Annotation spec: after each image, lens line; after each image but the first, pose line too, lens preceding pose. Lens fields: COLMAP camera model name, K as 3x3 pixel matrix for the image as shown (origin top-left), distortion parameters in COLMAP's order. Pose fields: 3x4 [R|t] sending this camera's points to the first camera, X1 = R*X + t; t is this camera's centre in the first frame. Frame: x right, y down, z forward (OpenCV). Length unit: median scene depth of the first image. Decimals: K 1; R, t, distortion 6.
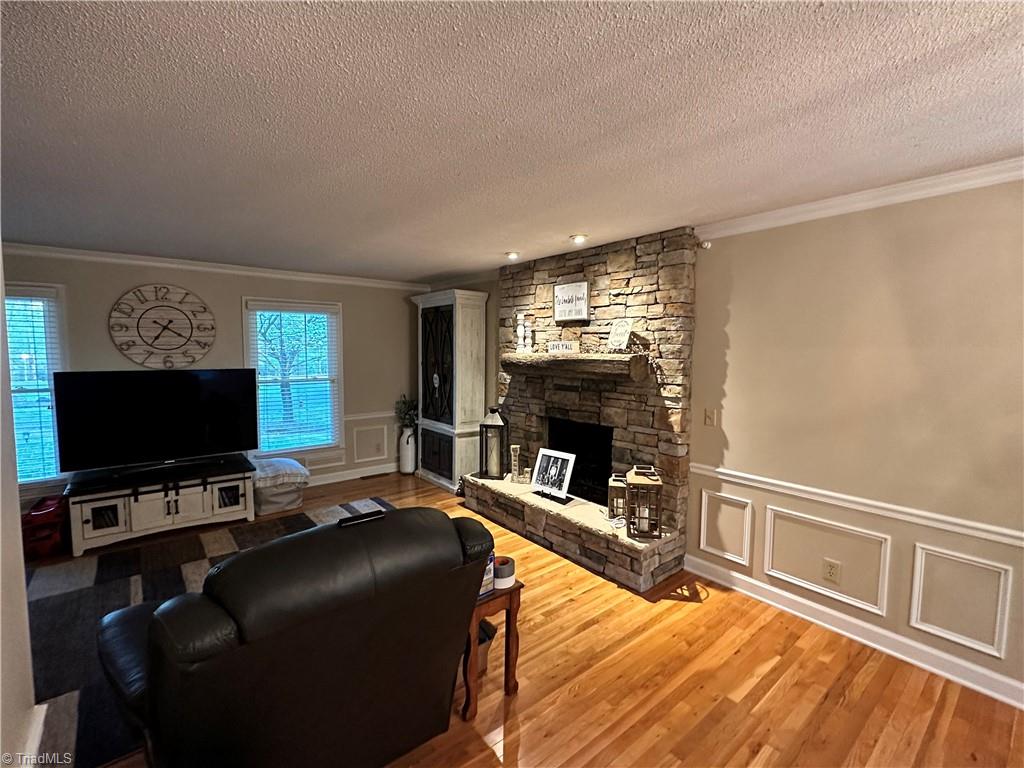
lens RADIAL K [[458.9, 0, 511.9], [0, 458.9, 382.7], [0, 0, 1]] dist [-0.003451, 0.000590]
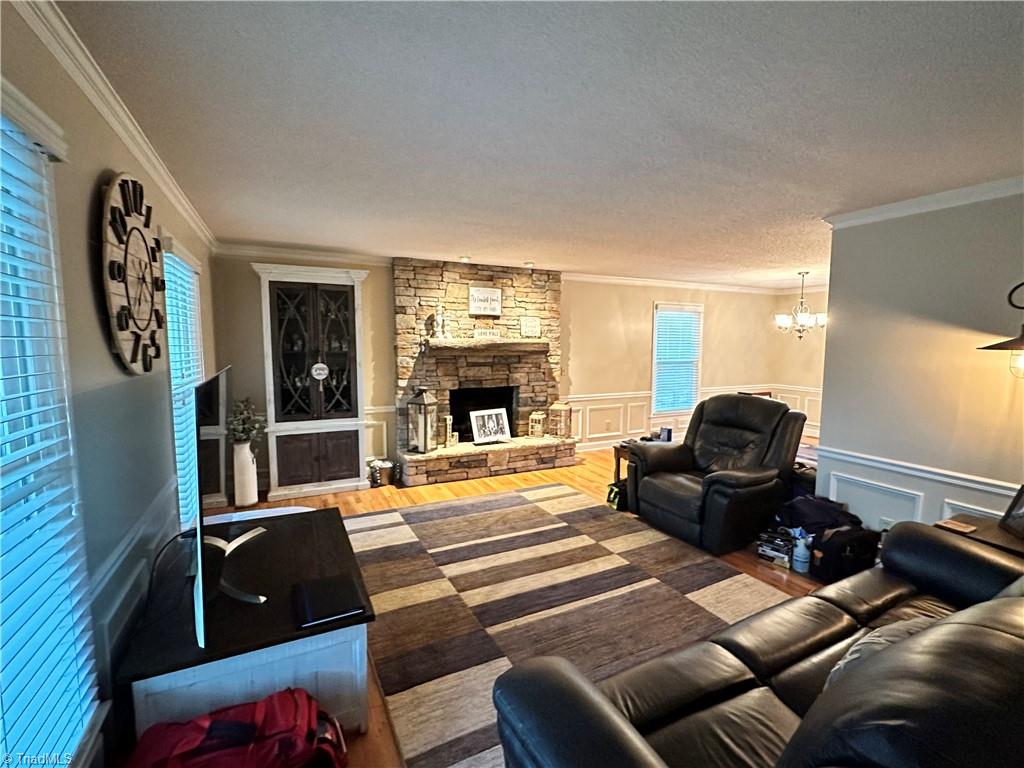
lens RADIAL K [[458.9, 0, 511.7], [0, 458.9, 382.0], [0, 0, 1]] dist [-0.003451, 0.000590]
pose [[0.216031, -0.091669, 0.972074, -1.236510], [0.066481, 0.994653, 0.079023, -0.038788], [-0.974120, 0.047553, 0.220971, 0.638884]]
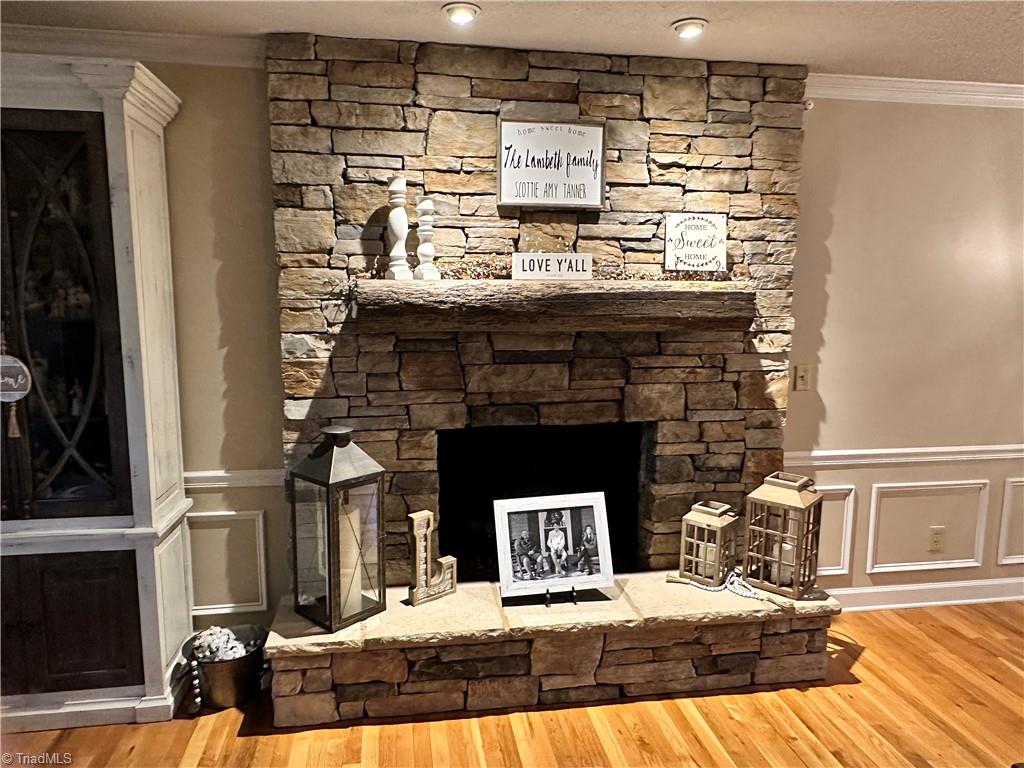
lens RADIAL K [[708.5, 0, 506.8], [0, 708.5, 387.4], [0, 0, 1]] dist [-0.002283, 0.000643]
pose [[0.492796, -0.124728, 0.861159, -0.528758], [0.060636, 0.992190, 0.109007, -0.038731], [-0.868030, -0.001501, 0.496510, 0.702144]]
